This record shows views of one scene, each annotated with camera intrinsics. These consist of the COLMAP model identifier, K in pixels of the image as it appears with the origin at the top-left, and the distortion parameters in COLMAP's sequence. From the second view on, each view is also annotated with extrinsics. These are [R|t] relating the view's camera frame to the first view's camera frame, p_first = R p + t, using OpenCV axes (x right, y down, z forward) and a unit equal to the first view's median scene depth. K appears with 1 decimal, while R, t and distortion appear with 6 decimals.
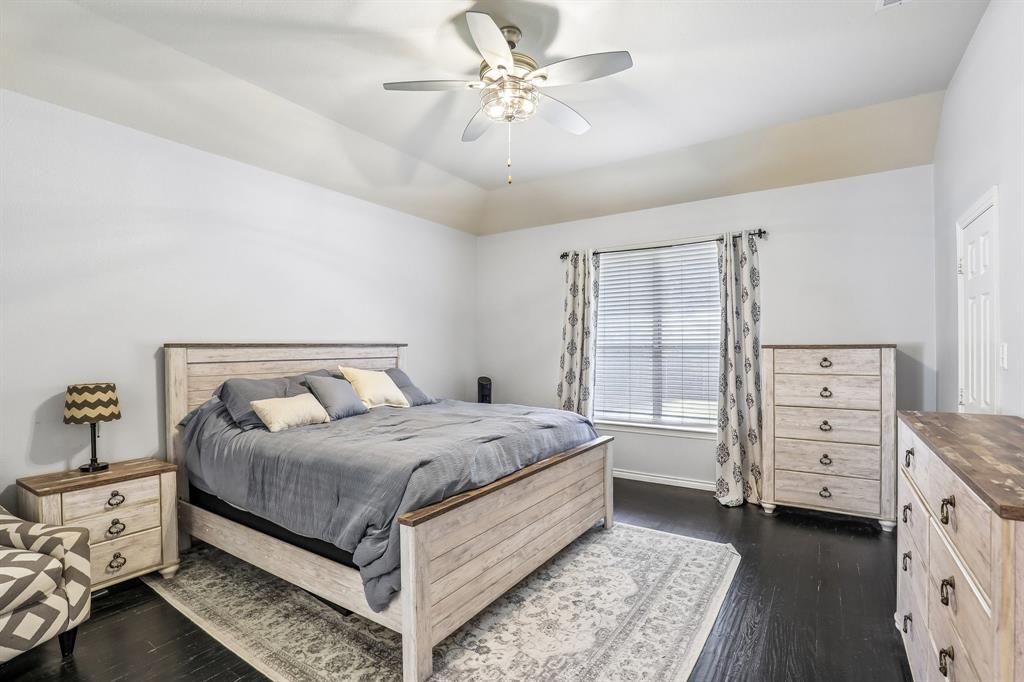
lens RADIAL K [[475.3, 0, 517.6], [0, 475.3, 348.5], [0, 0, 1]] dist [-0.029676, 0.000806]
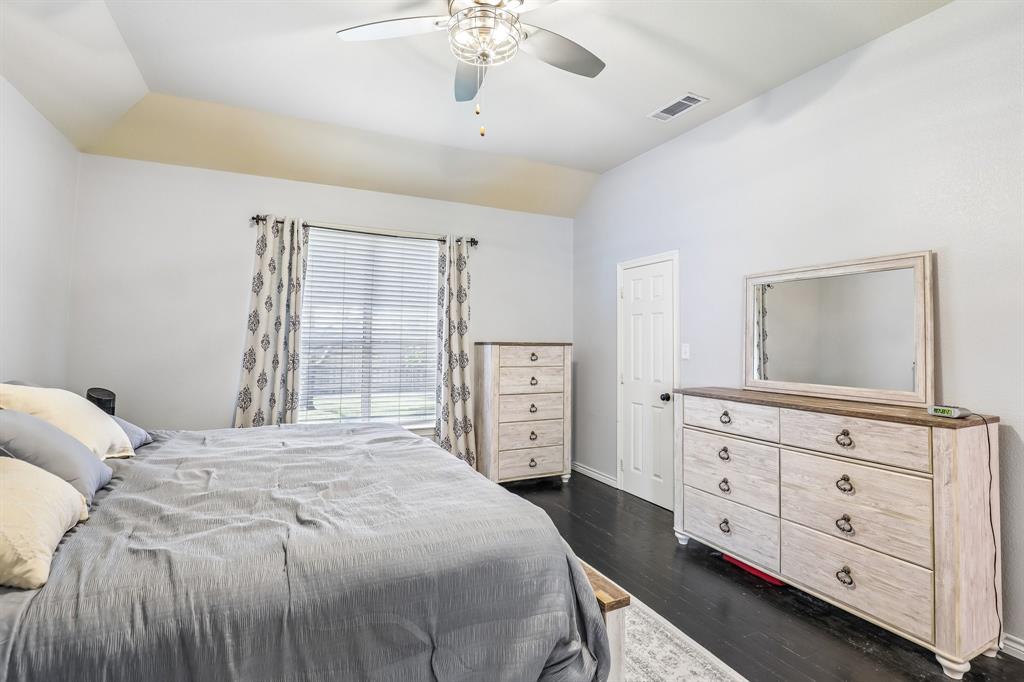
lens RADIAL K [[479.2, 0, 510.2], [0, 479.2, 311.0], [0, 0, 1]] dist [-0.029011, 0.000088]
pose [[0.520357, 0.065012, 0.851470, -0.448787], [-0.011939, 0.997554, -0.068870, -0.003159], [-0.853865, 0.025672, 0.519861, 0.370783]]
